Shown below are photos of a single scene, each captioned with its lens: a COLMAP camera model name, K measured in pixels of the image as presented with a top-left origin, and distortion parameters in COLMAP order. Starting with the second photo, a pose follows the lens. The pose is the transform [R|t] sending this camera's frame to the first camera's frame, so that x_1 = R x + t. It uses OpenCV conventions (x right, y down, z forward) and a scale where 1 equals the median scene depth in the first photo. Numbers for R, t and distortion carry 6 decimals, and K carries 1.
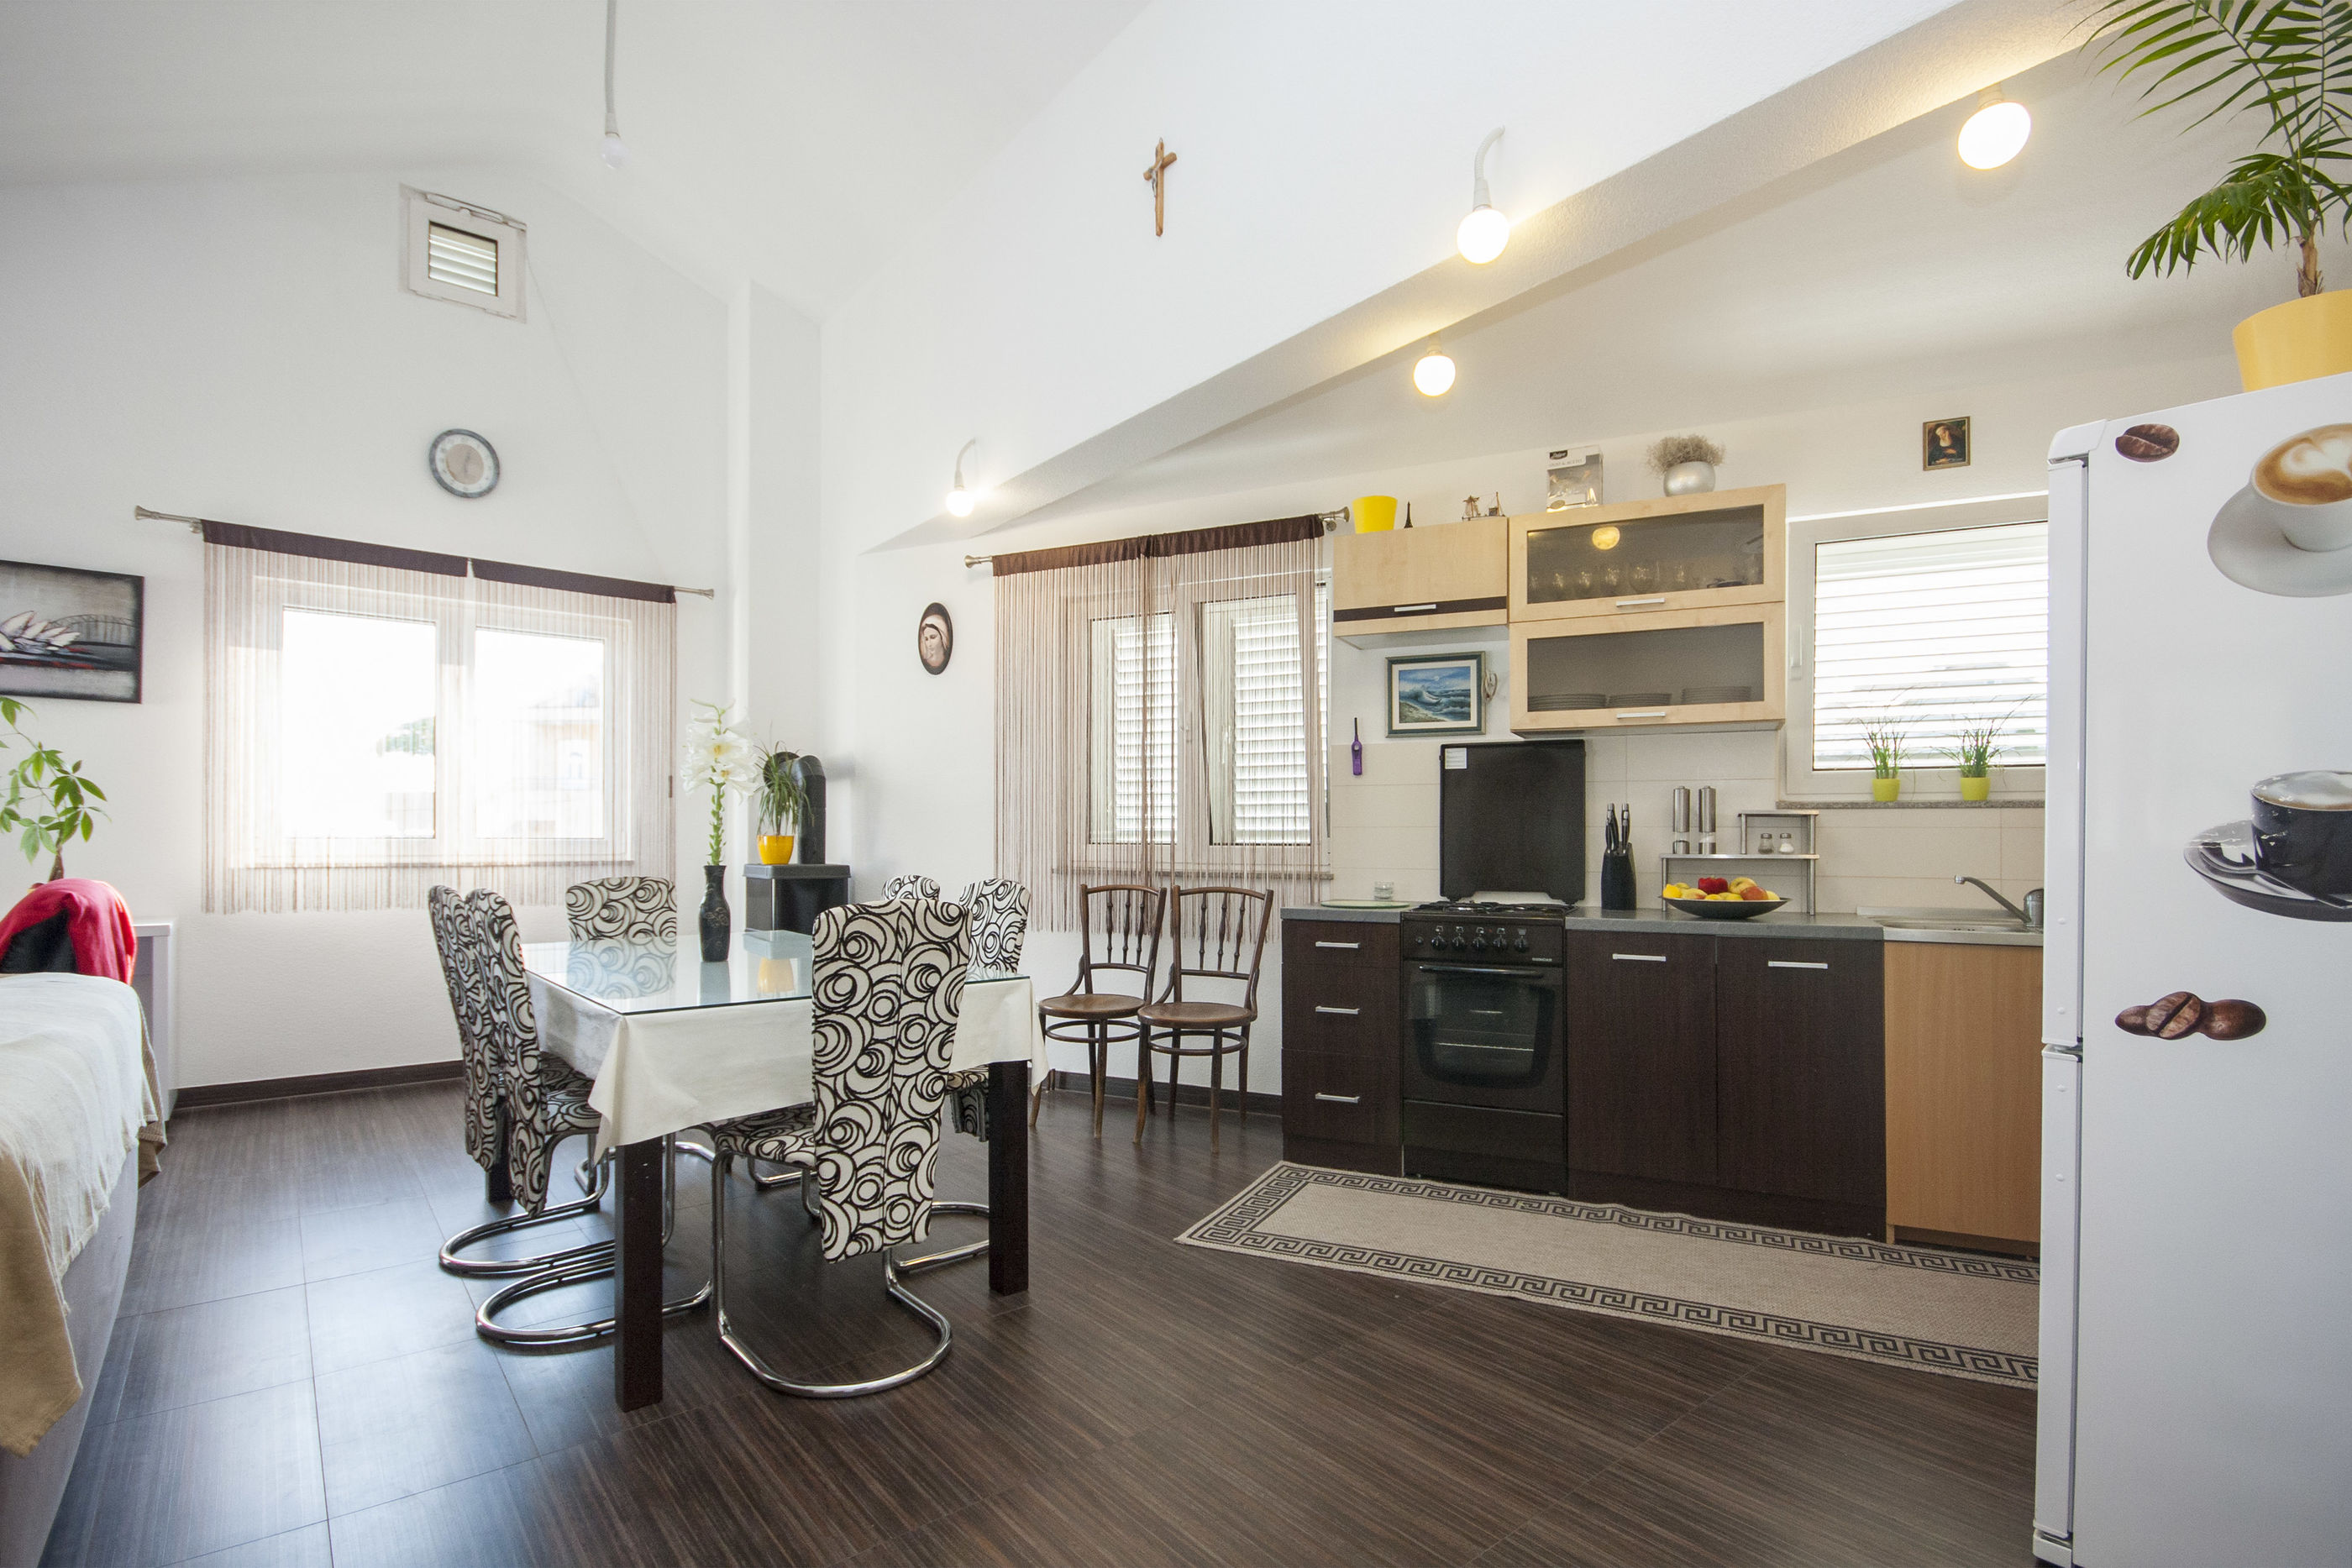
lens RADIAL K [[1143.0, 0, 1185.3], [0, 1143.0, 803.2], [0, 0, 1]] dist [-0.000239, 0.000049]
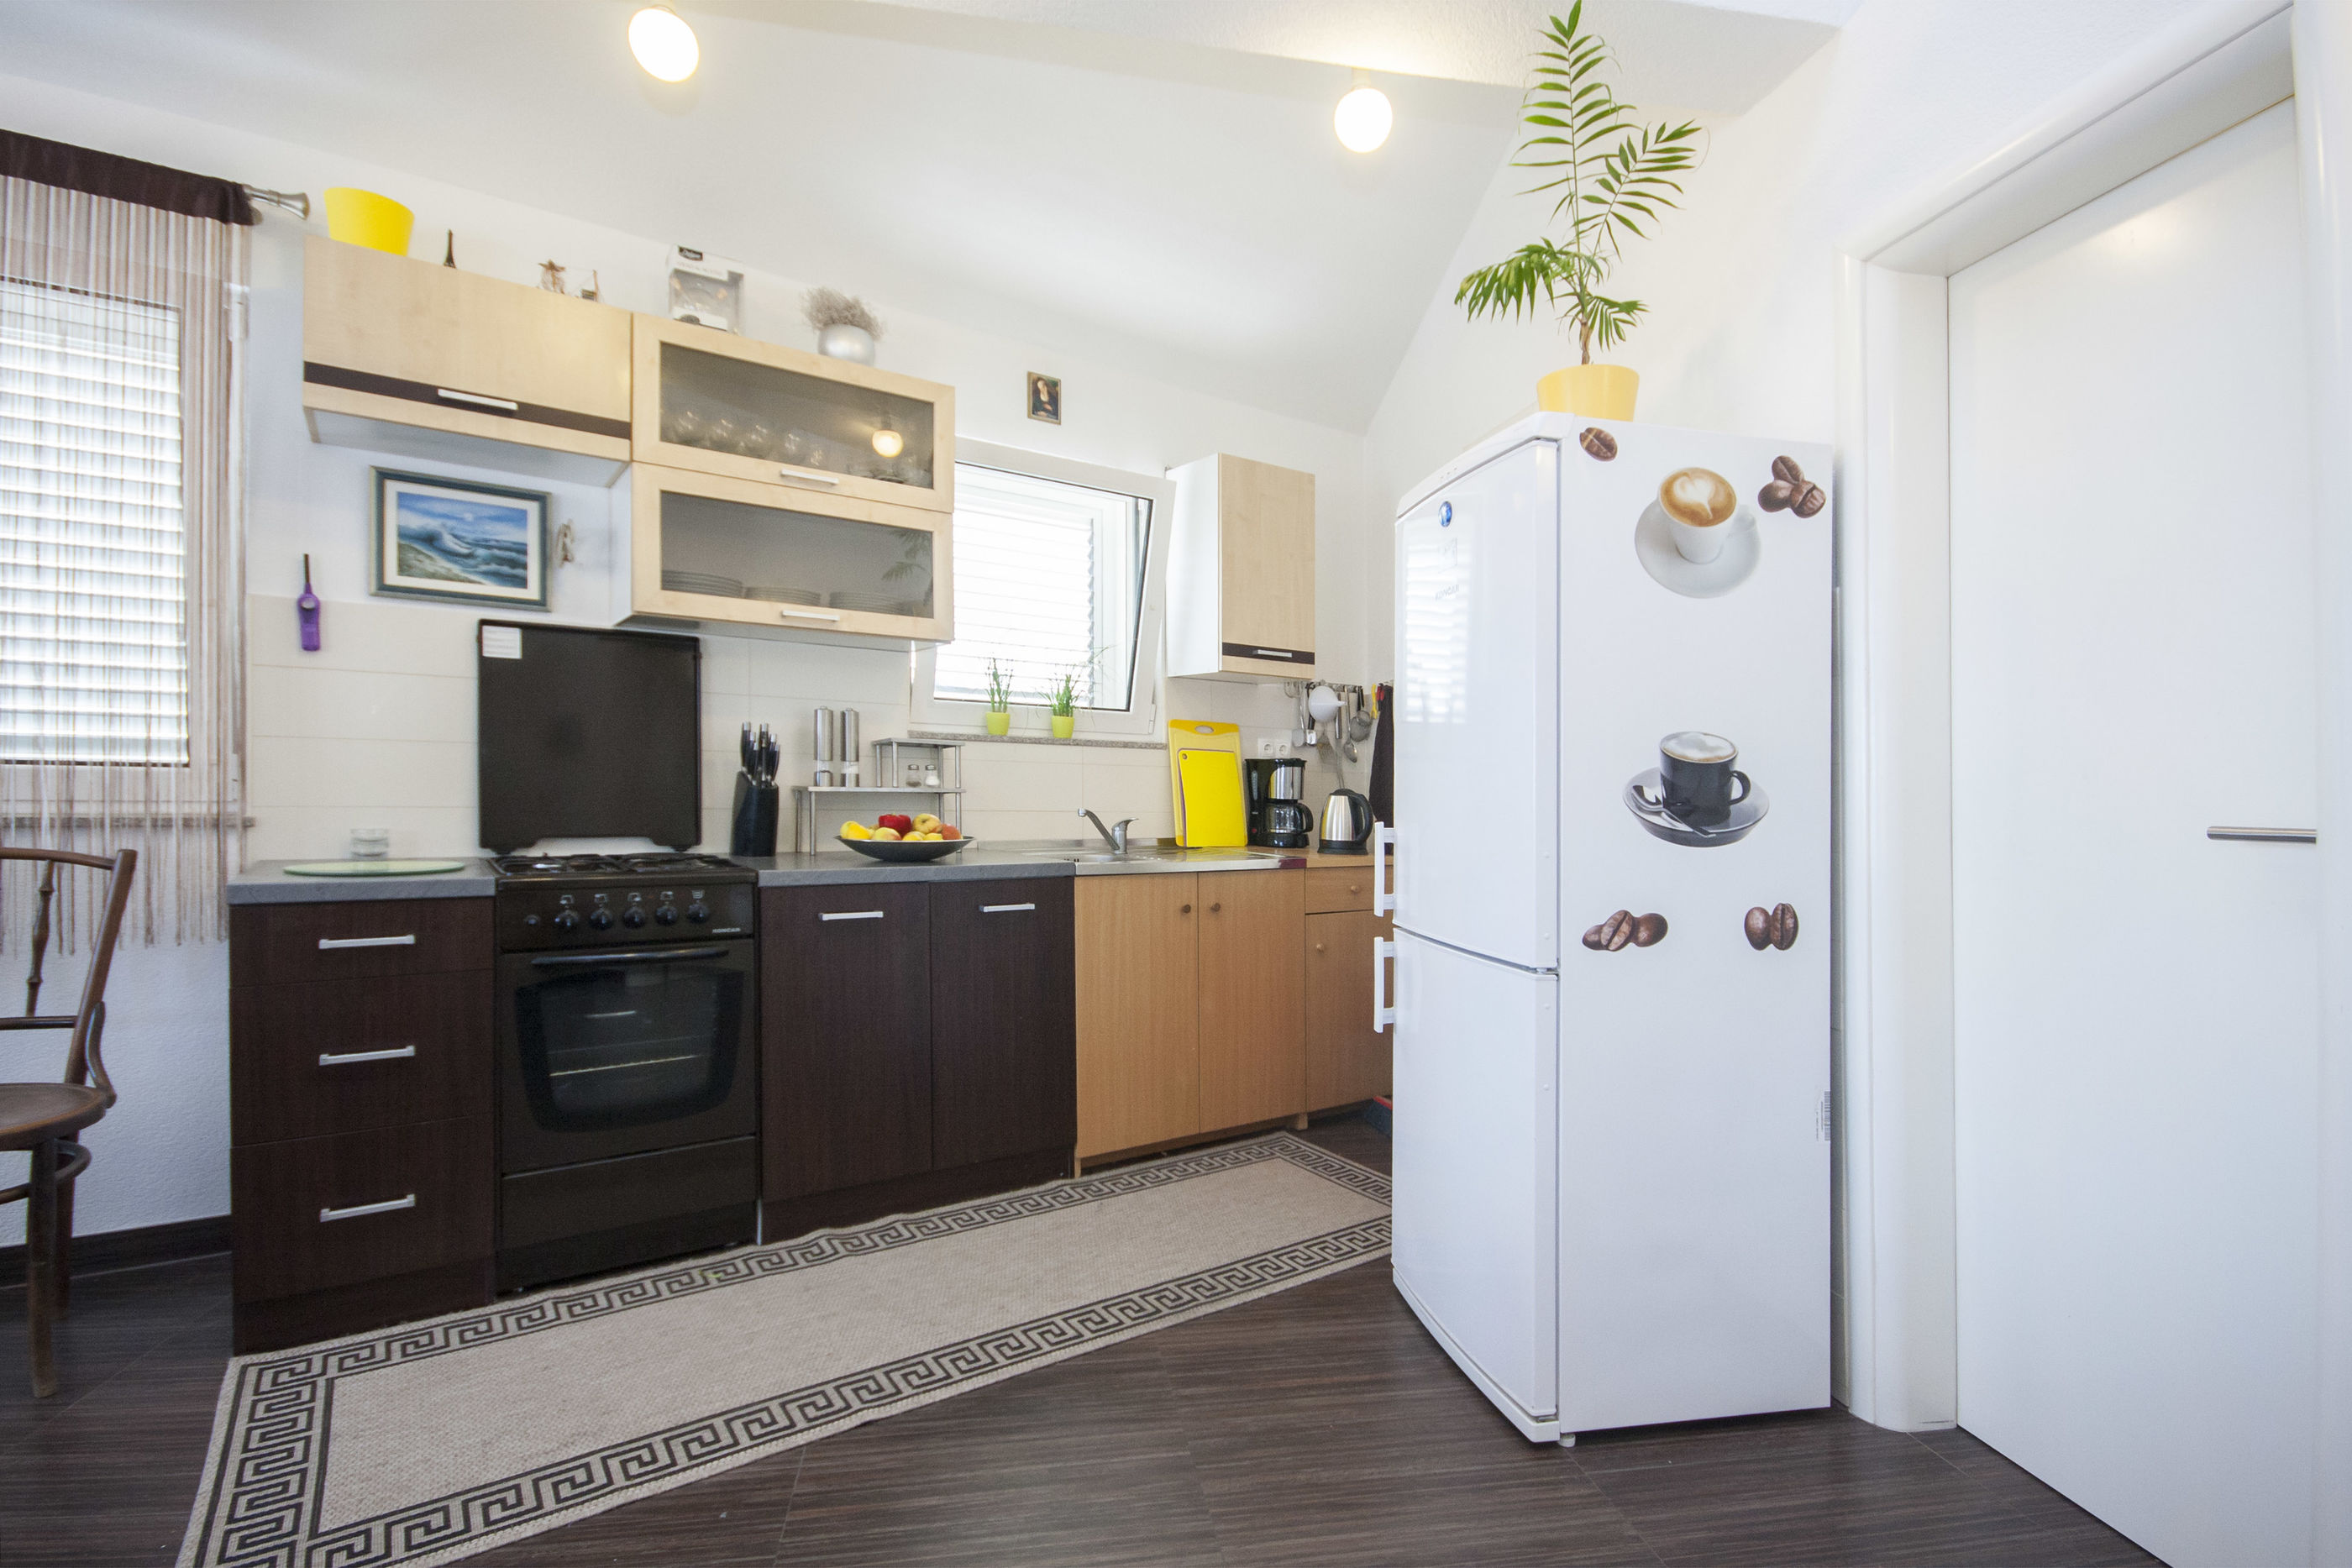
lens RADIAL K [[1122.6, 0, 1275.4], [0, 1122.6, 765.0], [0, 0, 1]] dist [0.002080, -0.000439]
pose [[0.479207, 0.021941, 0.877428, -0.136509], [-0.047415, 0.998875, 0.000918, 0.011979], [-0.876421, -0.042044, 0.479708, 0.310217]]
